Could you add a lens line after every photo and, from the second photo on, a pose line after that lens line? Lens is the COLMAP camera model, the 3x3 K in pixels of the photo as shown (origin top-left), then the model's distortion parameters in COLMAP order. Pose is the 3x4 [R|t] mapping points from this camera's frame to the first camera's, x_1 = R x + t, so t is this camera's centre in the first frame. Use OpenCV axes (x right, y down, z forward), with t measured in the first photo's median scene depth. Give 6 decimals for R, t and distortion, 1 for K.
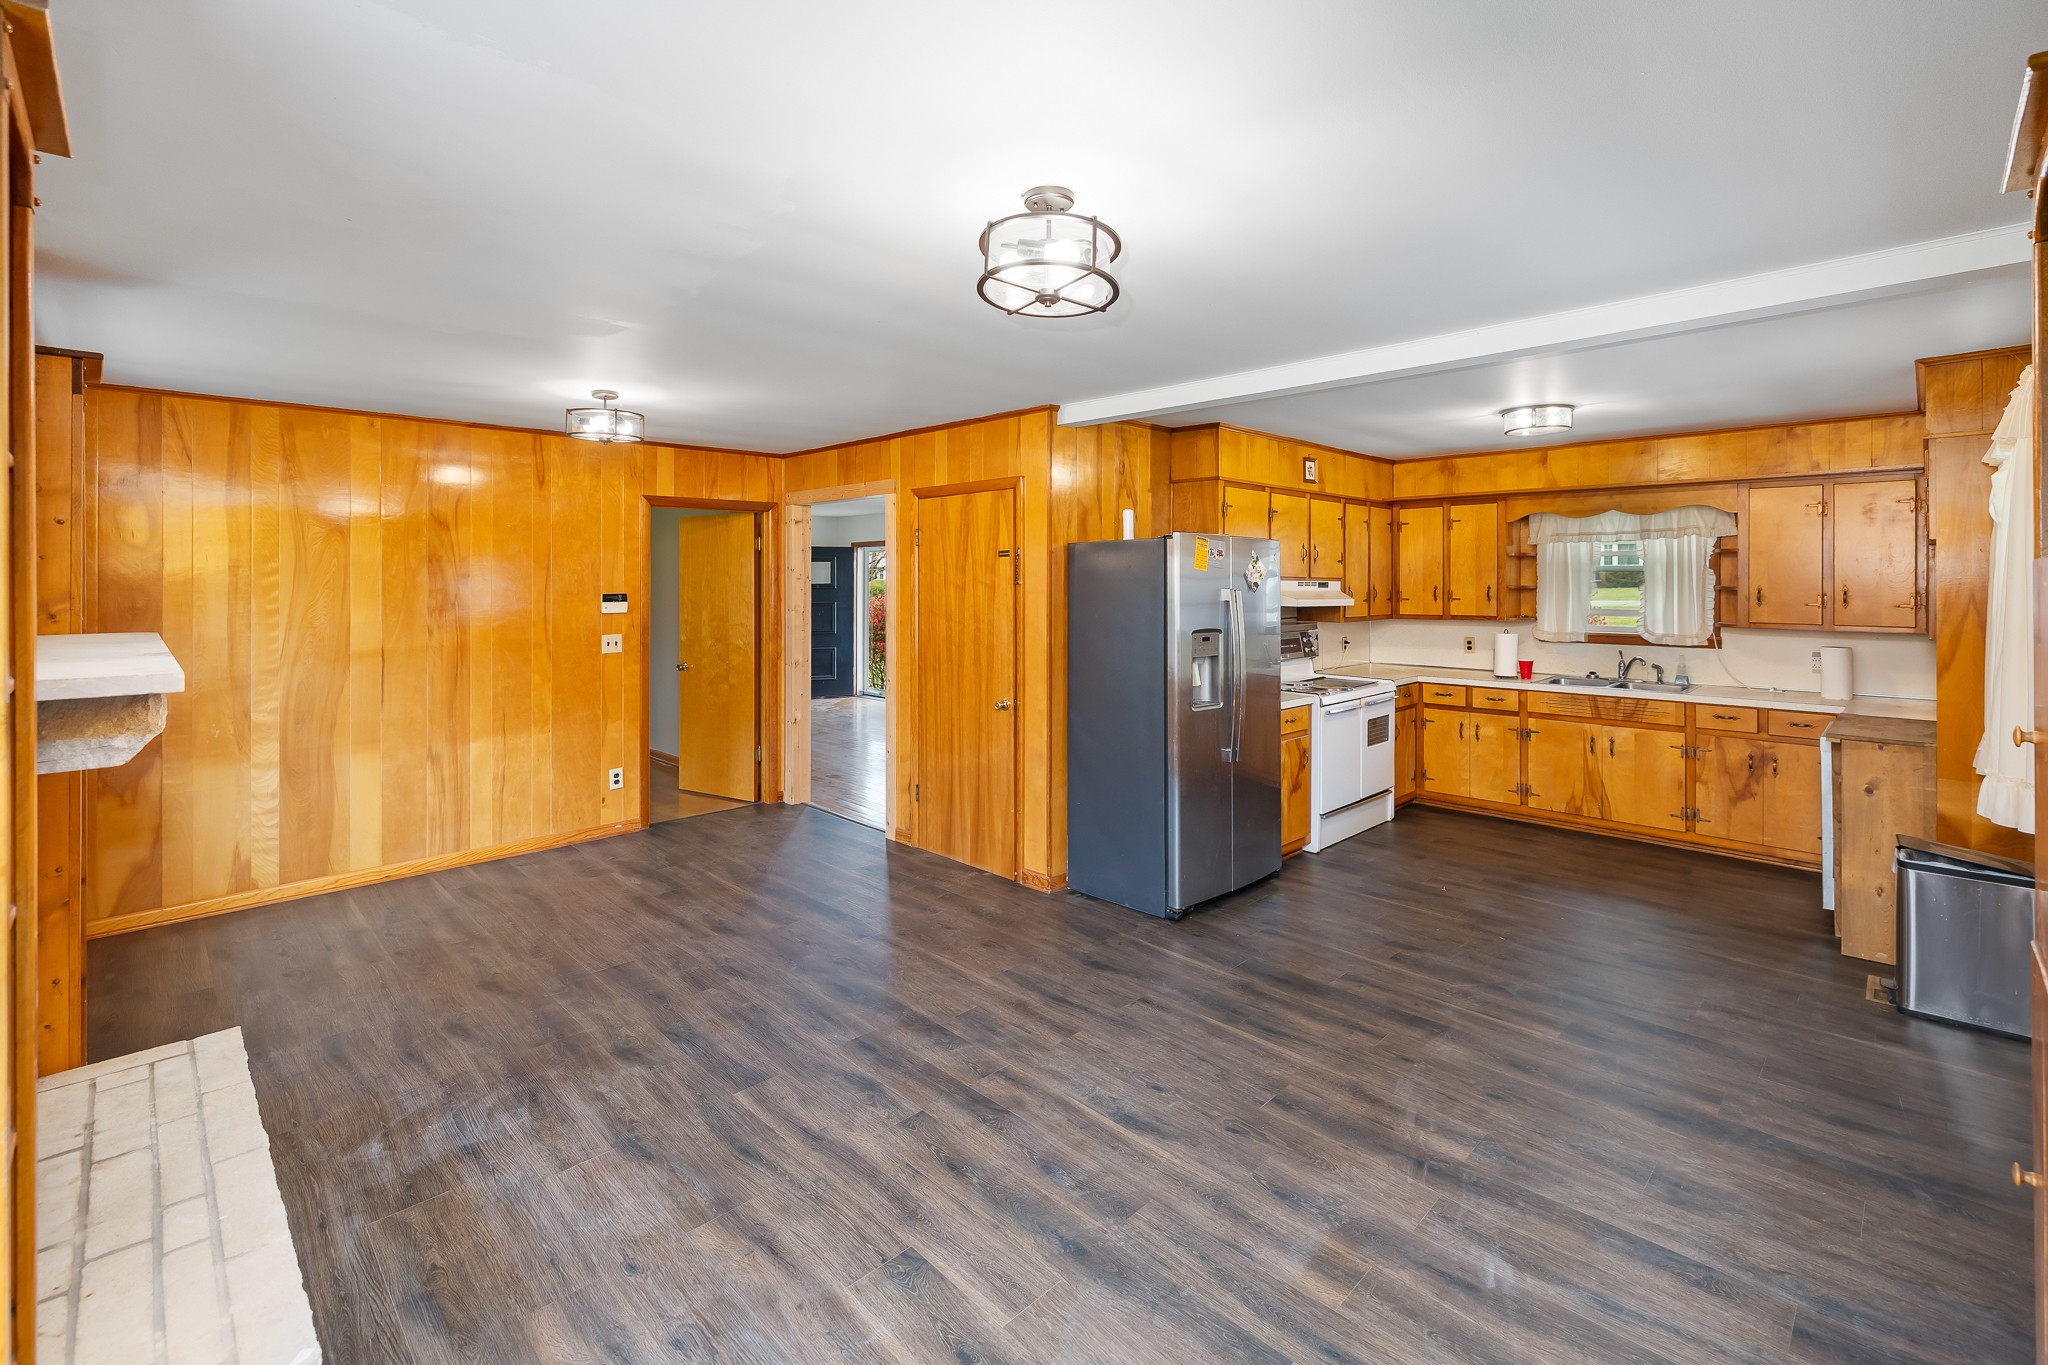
lens RADIAL K [[930.3, 0, 1031.1], [0, 930.3, 585.4], [0, 0, 1]] dist [0.012732, 0.000265]
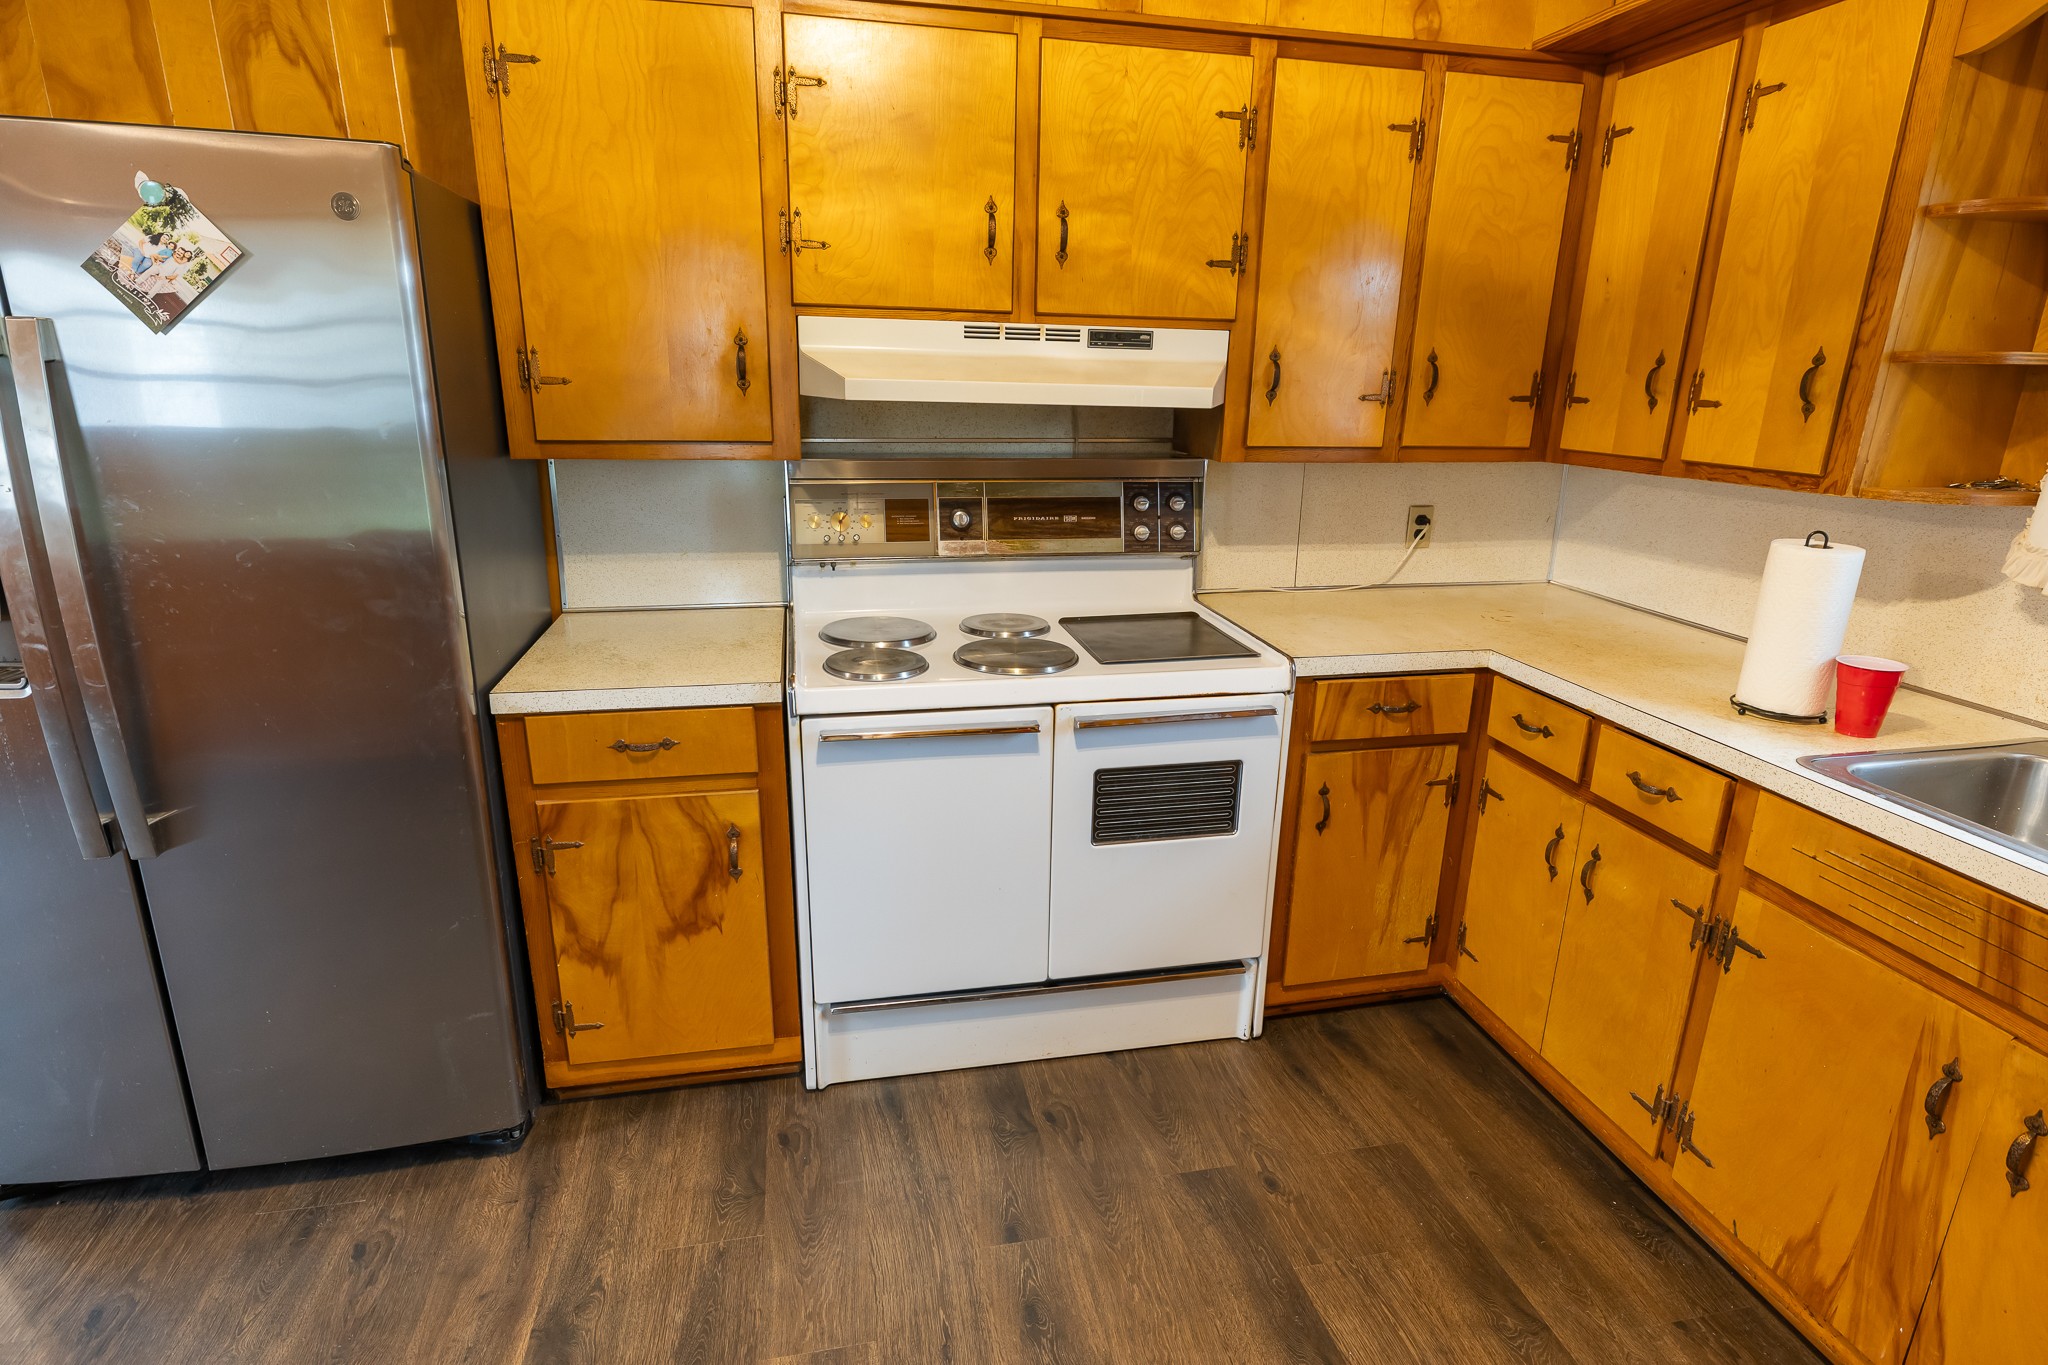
lens RADIAL K [[1059.8, 0, 1032.2], [0, 1059.8, 686.8], [0, 0, 1]] dist [-0.001030, 0.001410]
pose [[0.829991, 0.175926, -0.529306, 0.528991], [-0.020640, 0.957994, 0.286044, 0.010747], [0.557395, -0.226489, 0.798758, 0.691848]]
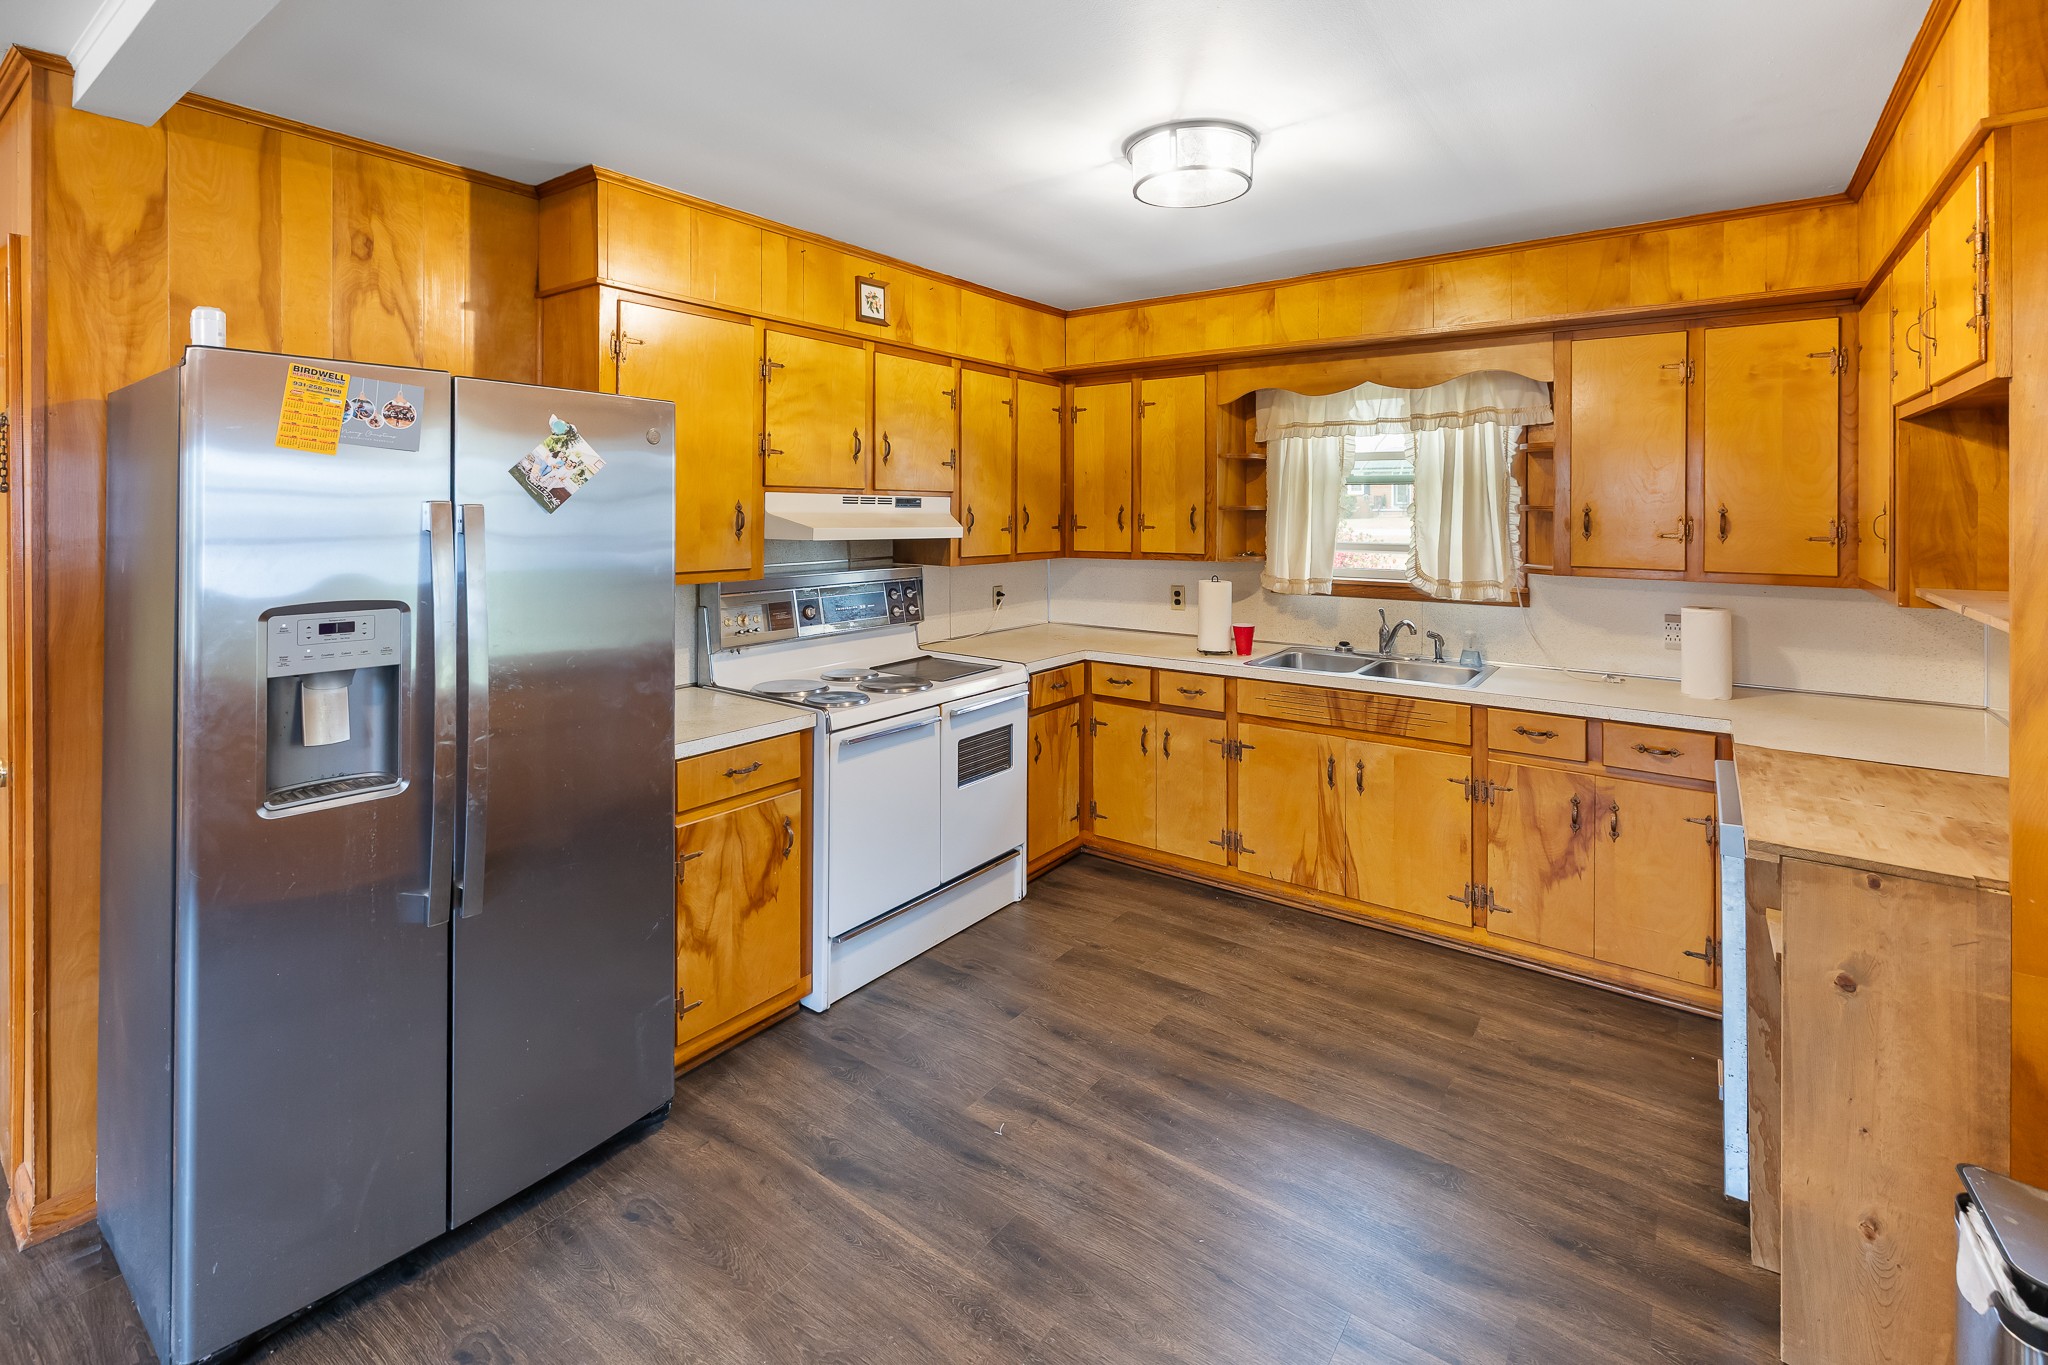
lens RADIAL K [[930.3, 0, 1021.6], [0, 930.3, 516.4], [0, 0, 1]] dist [0.012732, 0.000265]
pose [[0.991109, 0.000723, 0.133054, 0.320742], [-0.001139, 0.999995, 0.003053, 0.006389], [-0.133051, -0.003177, 0.991104, 0.431066]]
